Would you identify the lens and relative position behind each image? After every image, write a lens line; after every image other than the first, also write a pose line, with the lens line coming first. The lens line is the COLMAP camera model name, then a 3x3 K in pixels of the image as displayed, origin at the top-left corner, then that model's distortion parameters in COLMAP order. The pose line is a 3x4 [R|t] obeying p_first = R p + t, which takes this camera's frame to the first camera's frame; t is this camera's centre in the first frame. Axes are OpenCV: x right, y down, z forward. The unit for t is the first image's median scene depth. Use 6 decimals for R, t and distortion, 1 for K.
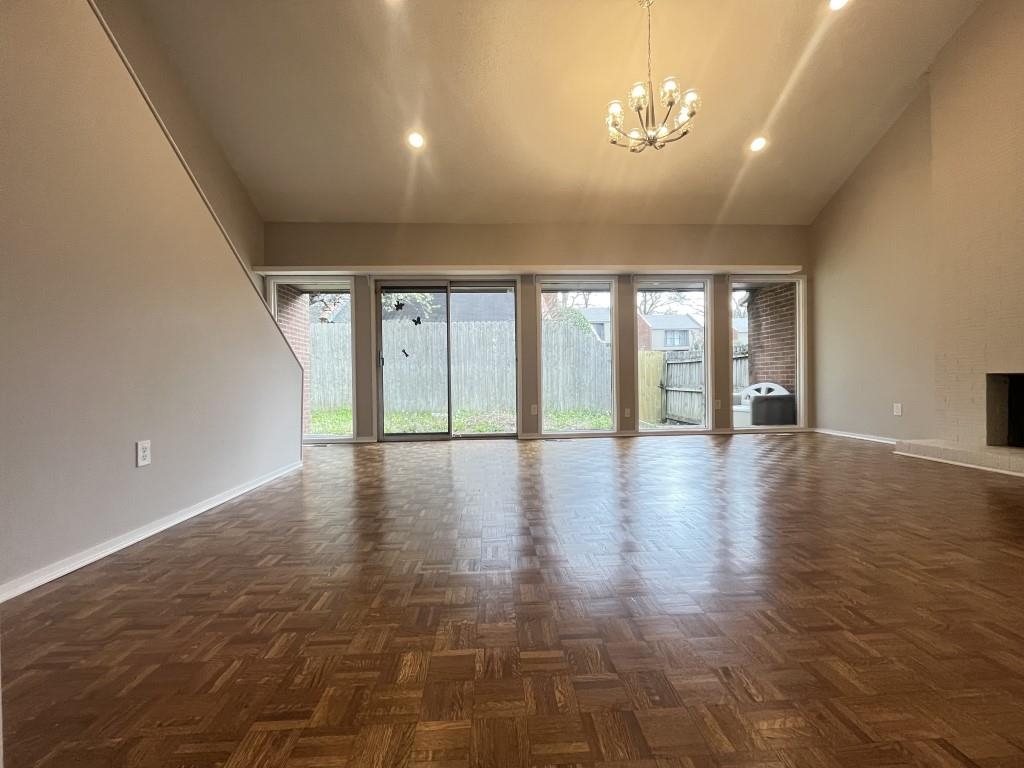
lens RADIAL K [[405.8, 0, 512.8], [0, 405.8, 384.4], [0, 0, 1]] dist [-0.000962, 0.000290]
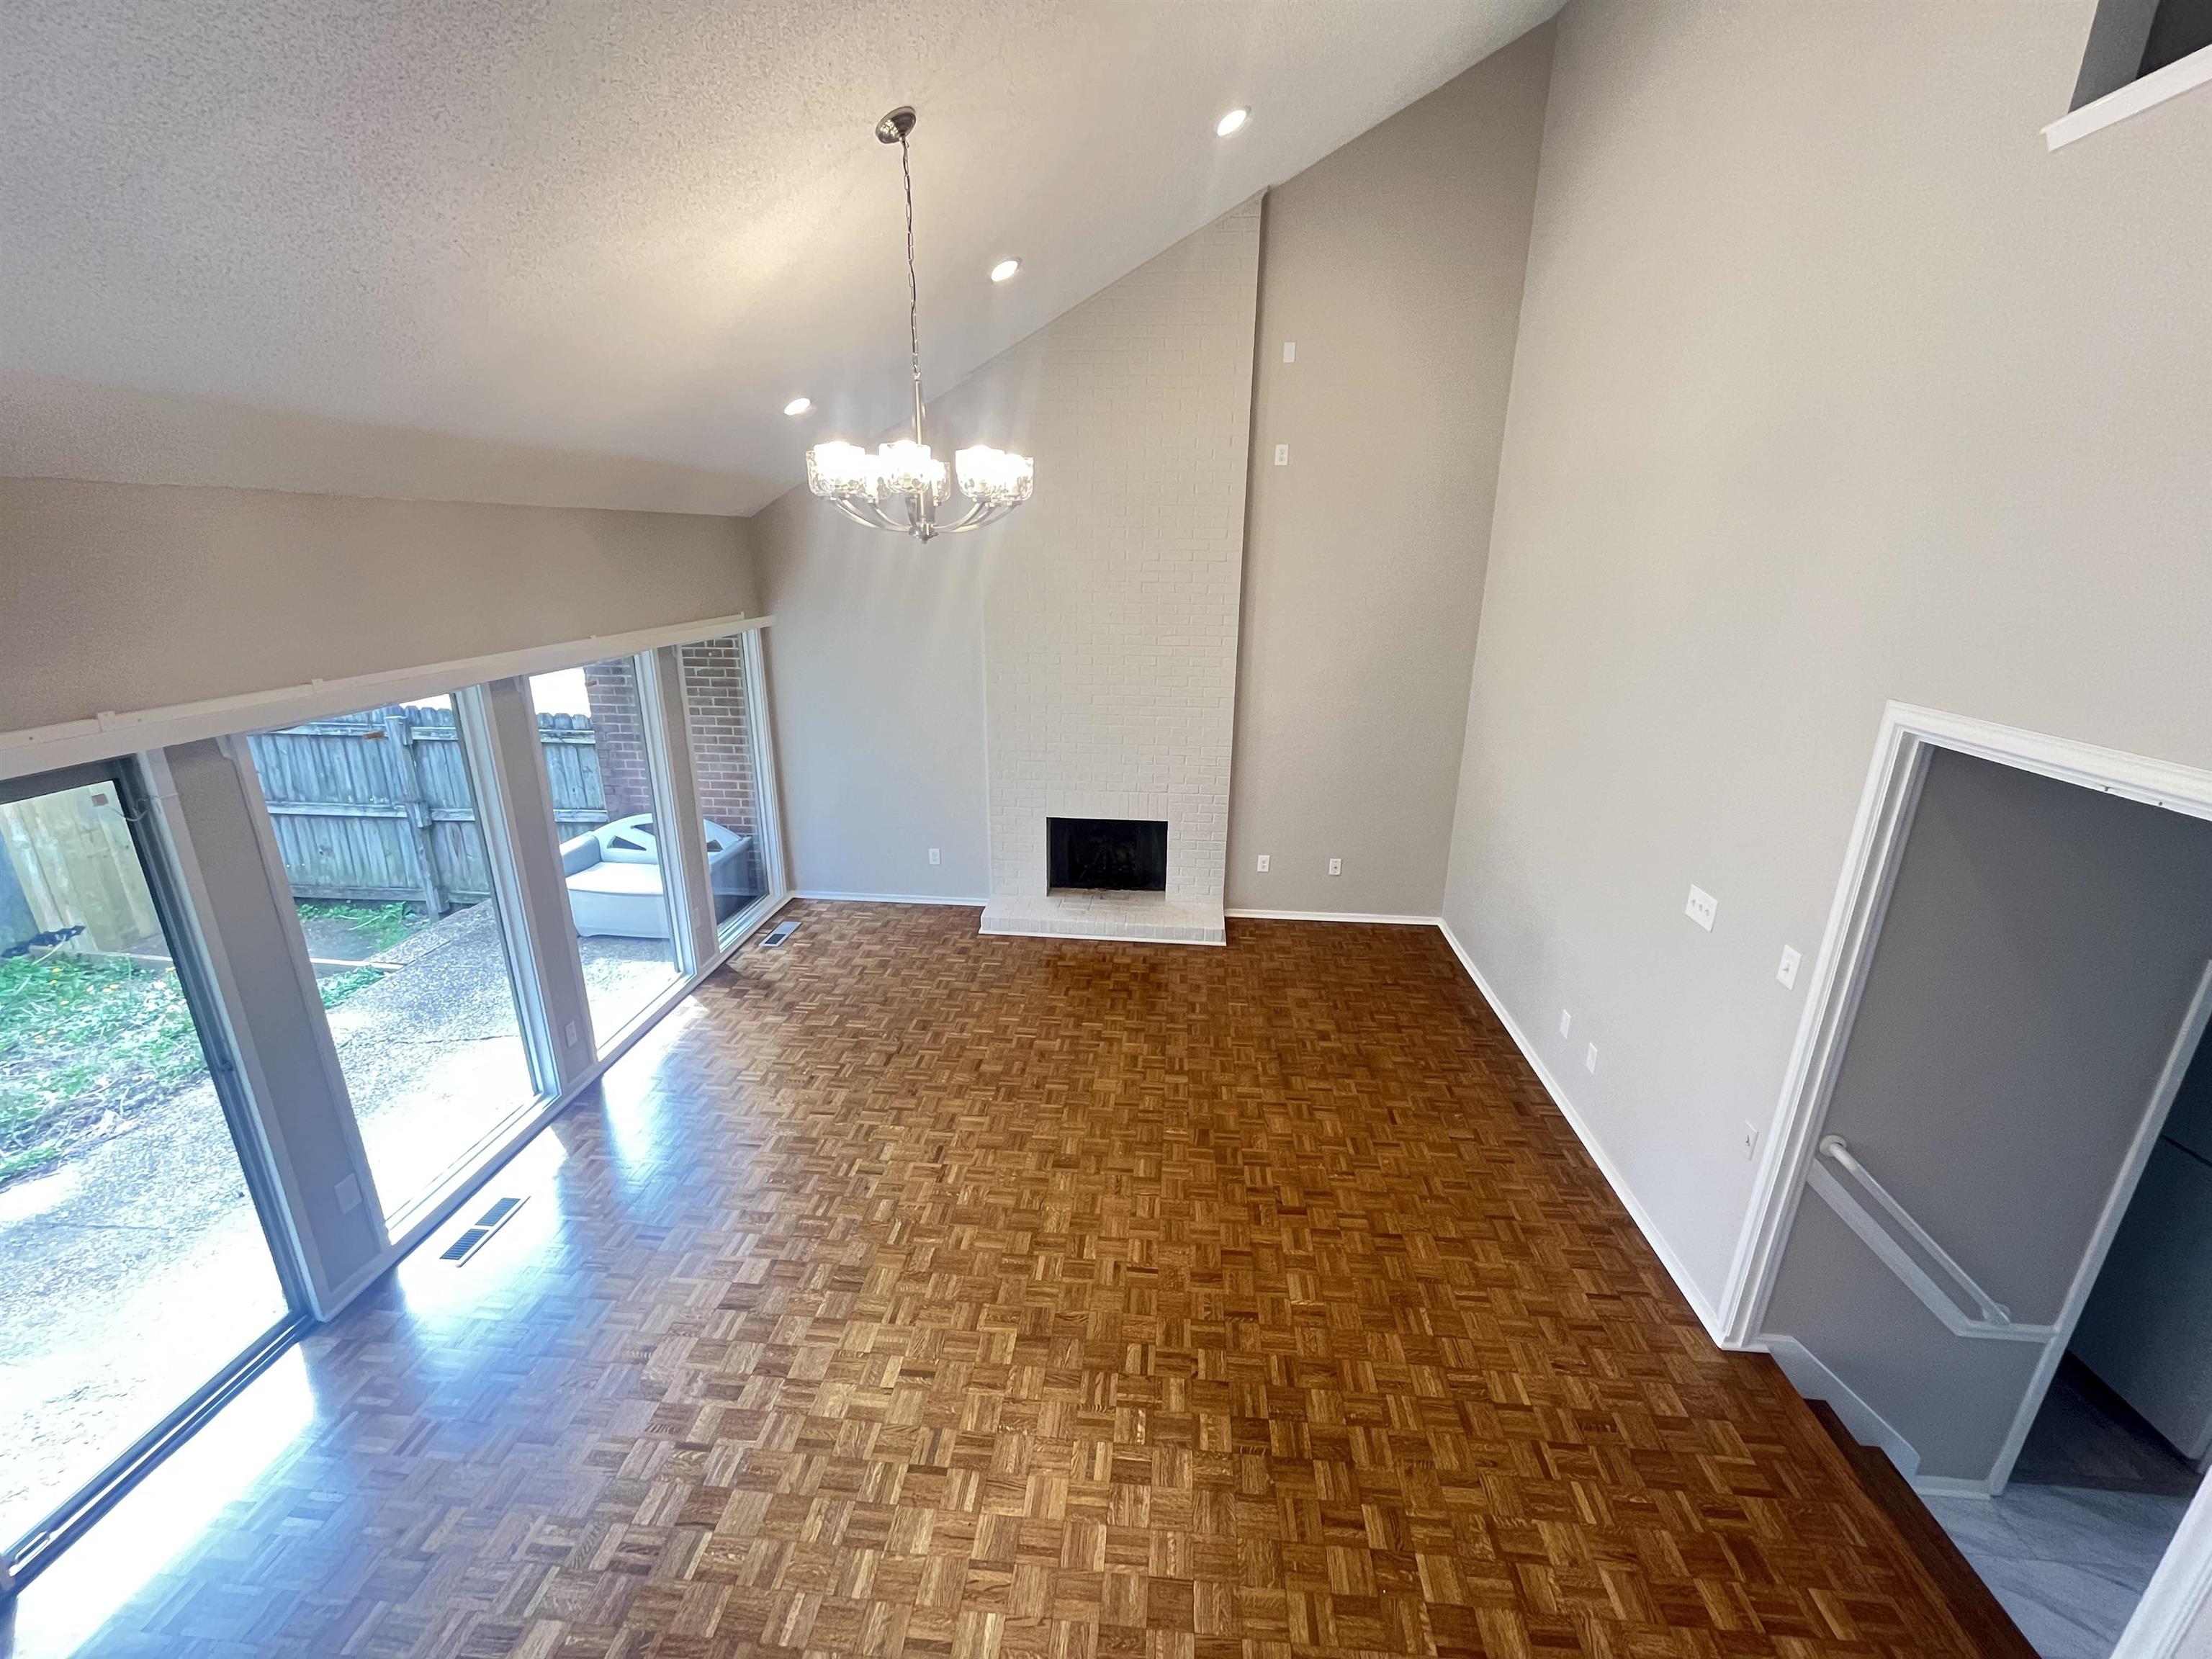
lens RADIAL K [[891.8, 0, 1101.9], [0, 891.8, 828.3], [0, 0, 1]] dist [-0.003495, -0.000146]
pose [[0.131405, -0.284906, 0.949506, -0.363389], [-0.007431, 0.957501, 0.288334, -0.334389], [-0.991301, -0.044945, 0.123704, 0.394219]]
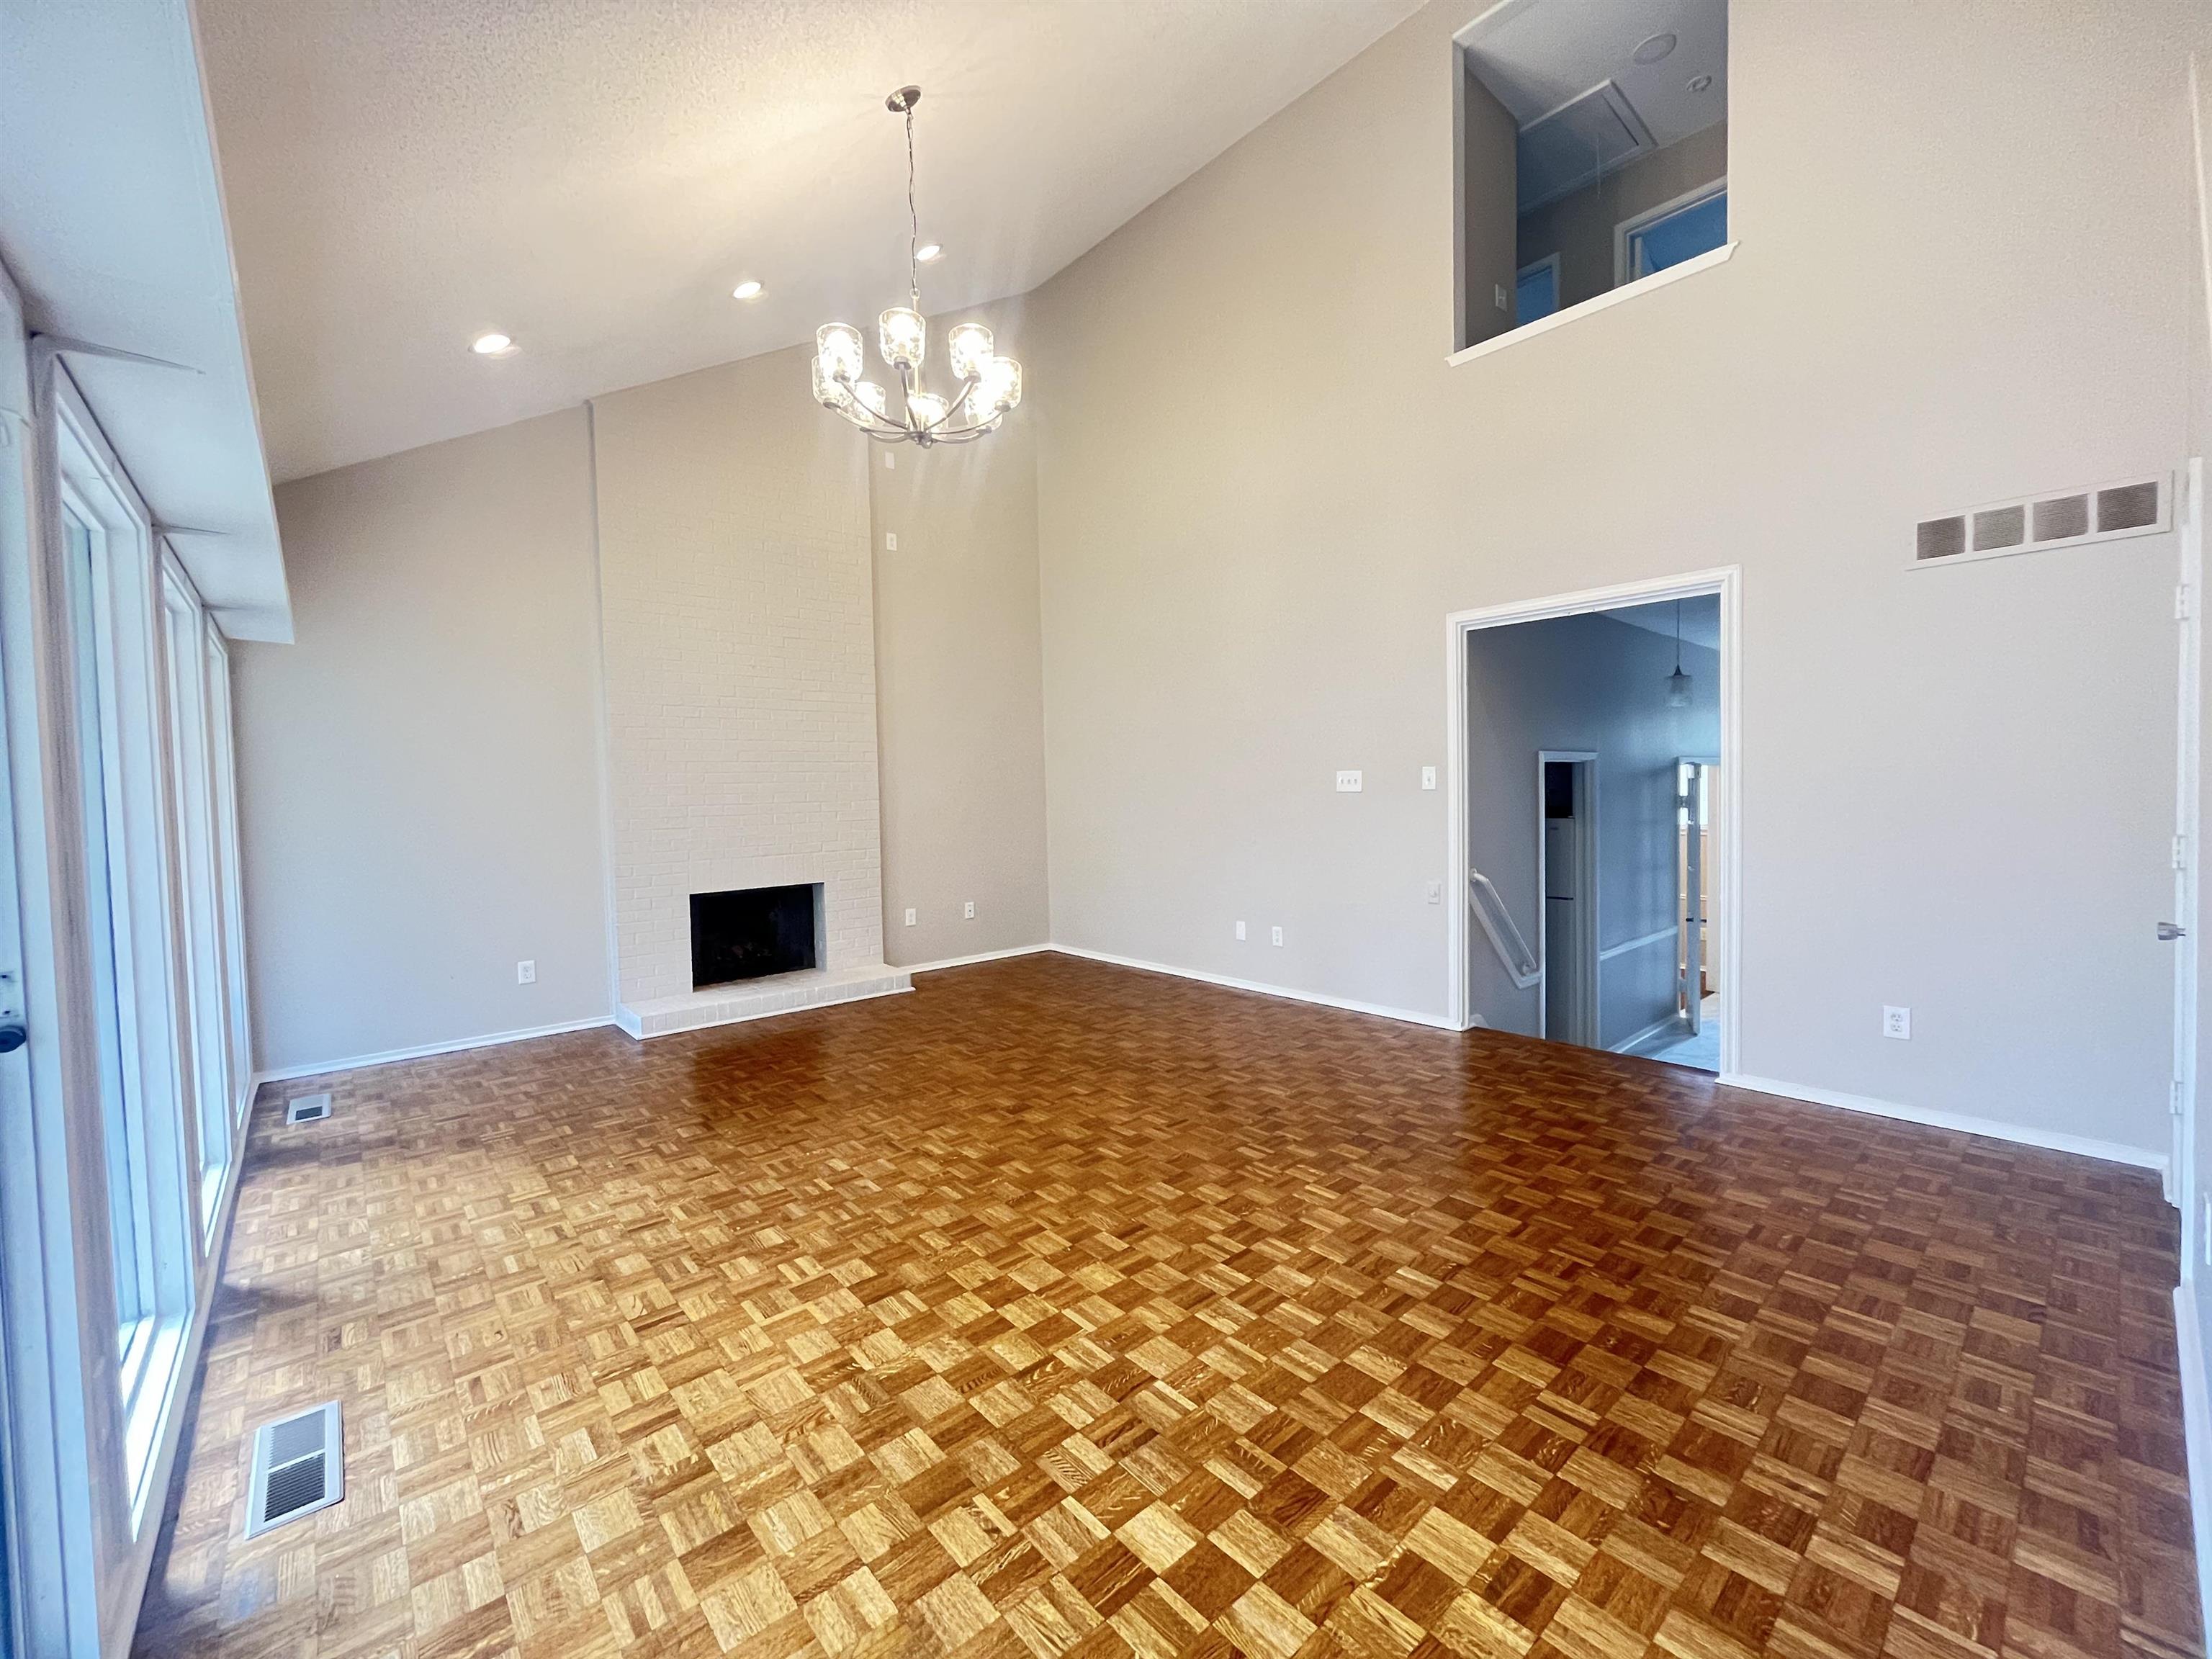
lens RADIAL K [[891.8, 0, 1101.9], [0, 891.8, 828.3], [0, 0, 1]] dist [-0.003495, -0.000146]
pose [[-0.623376, -0.002411, 0.781919, -0.337347], [0.035054, 0.998904, 0.031026, -0.105511], [-0.781136, 0.046750, -0.622608, 0.861491]]
